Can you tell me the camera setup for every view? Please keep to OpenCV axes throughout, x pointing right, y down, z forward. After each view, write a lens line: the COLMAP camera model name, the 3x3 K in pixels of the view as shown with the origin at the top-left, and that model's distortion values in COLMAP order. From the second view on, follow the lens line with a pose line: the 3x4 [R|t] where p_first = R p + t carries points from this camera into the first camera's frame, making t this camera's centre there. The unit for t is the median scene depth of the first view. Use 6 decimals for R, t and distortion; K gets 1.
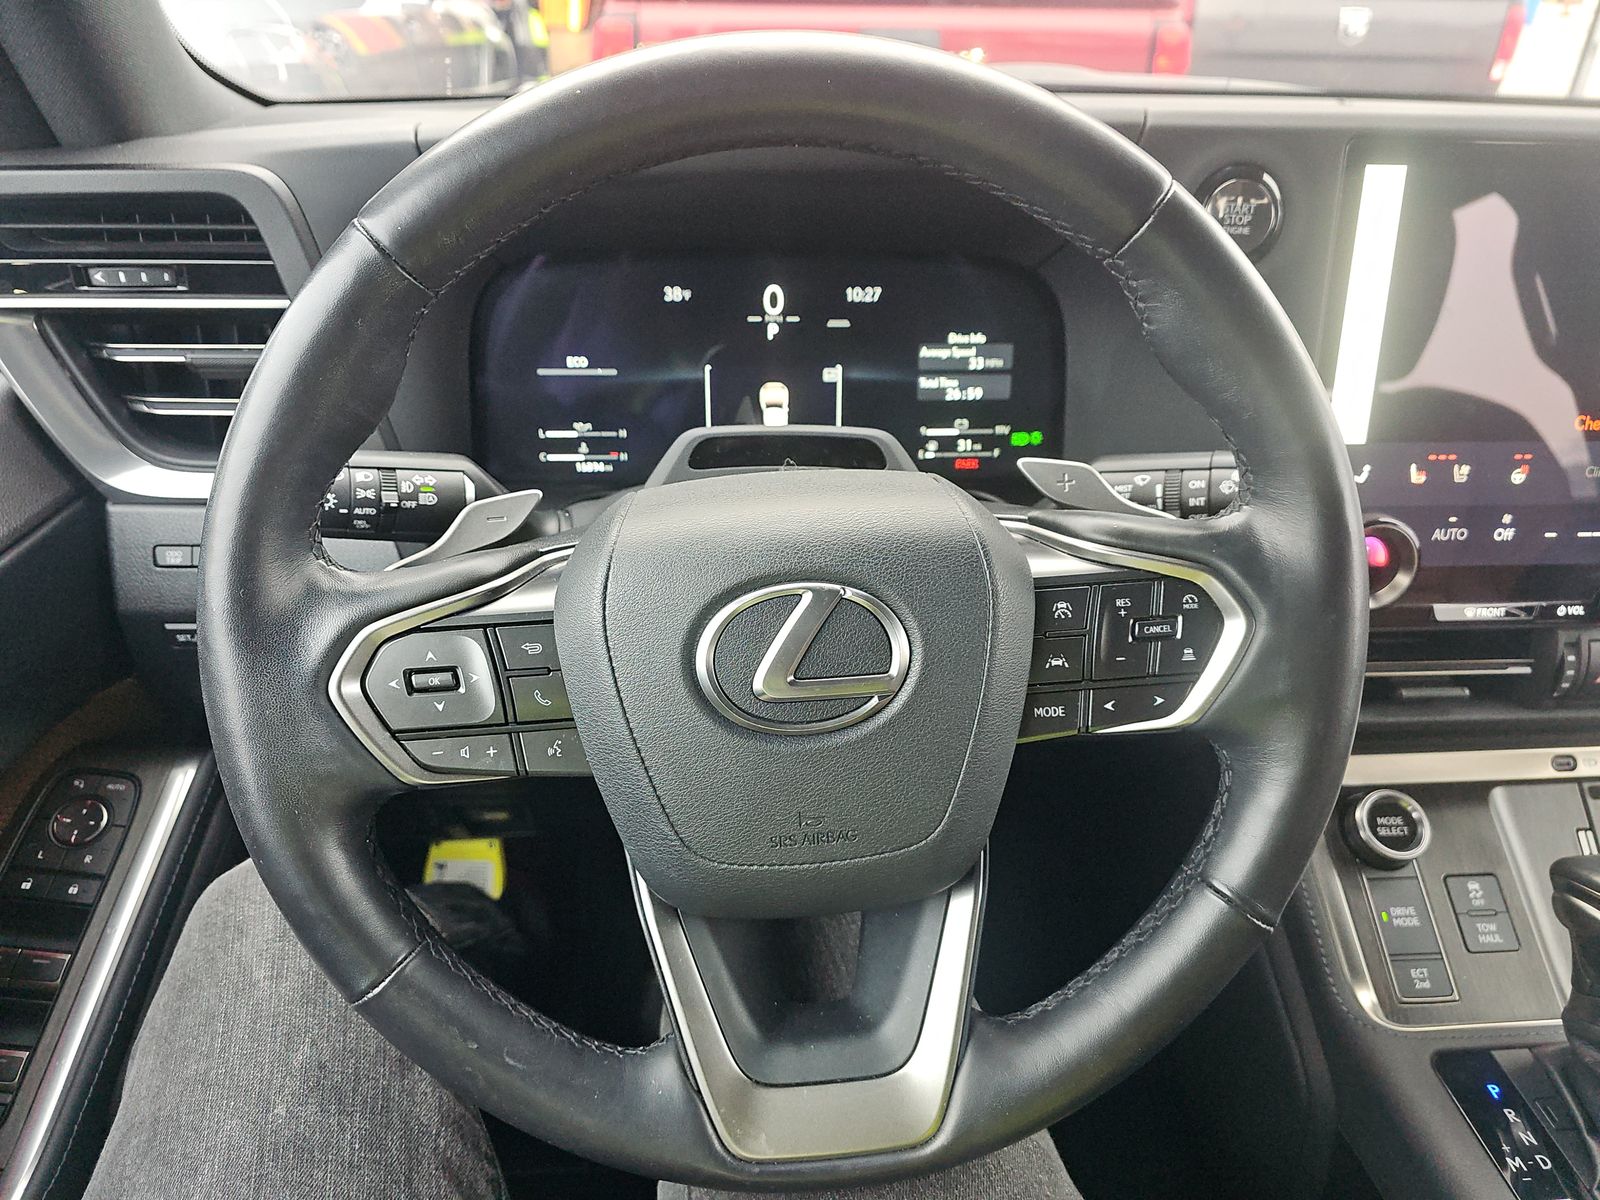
lens RADIAL K [[1031.3, 0, 800.0], [0, 1031.3, 600.0], [0, 0, 1]] dist [0.043377, -0.030687]
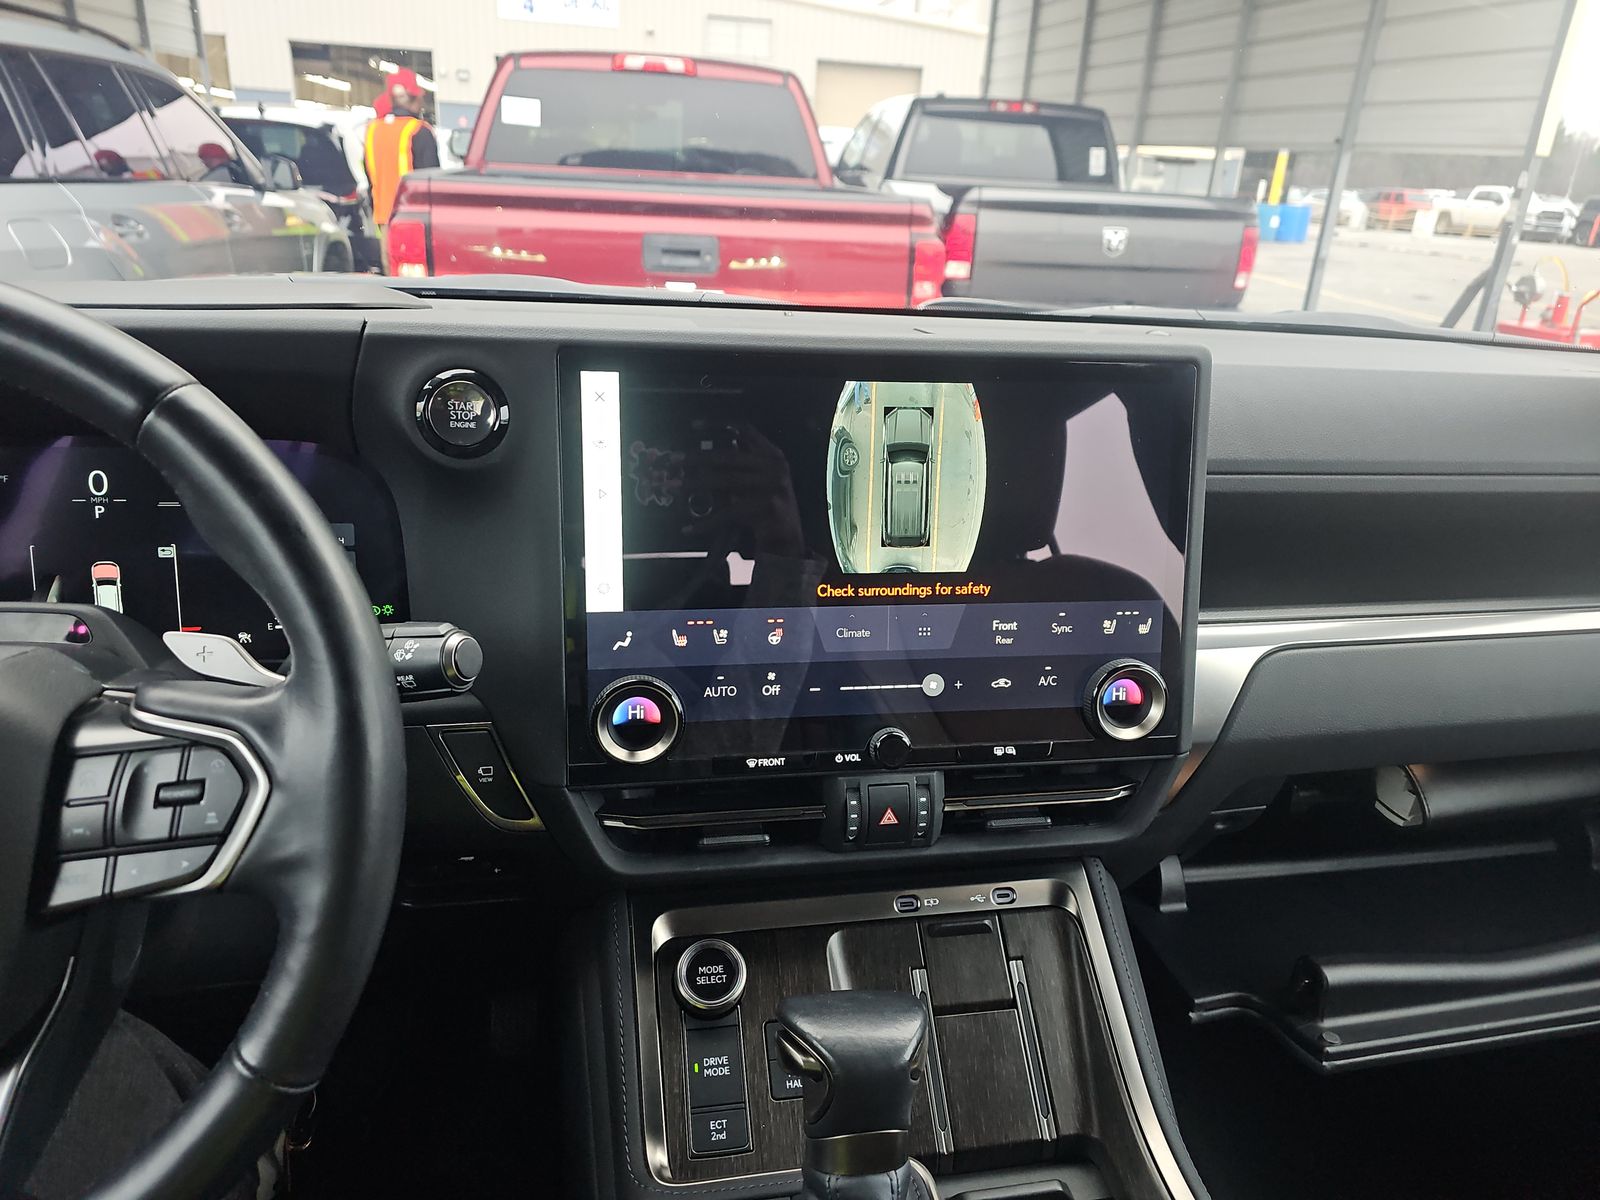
lens RADIAL K [[1031.3, 0, 800.0], [0, 1031.3, 600.0], [0, 0, 1]] dist [0.043377, -0.030687]
pose [[0.992851, -0.017526, 0.118064, 0.537760], [0.036067, 0.986973, -0.156791, 0.013797], [-0.113778, 0.159928, 0.980550, -0.081331]]
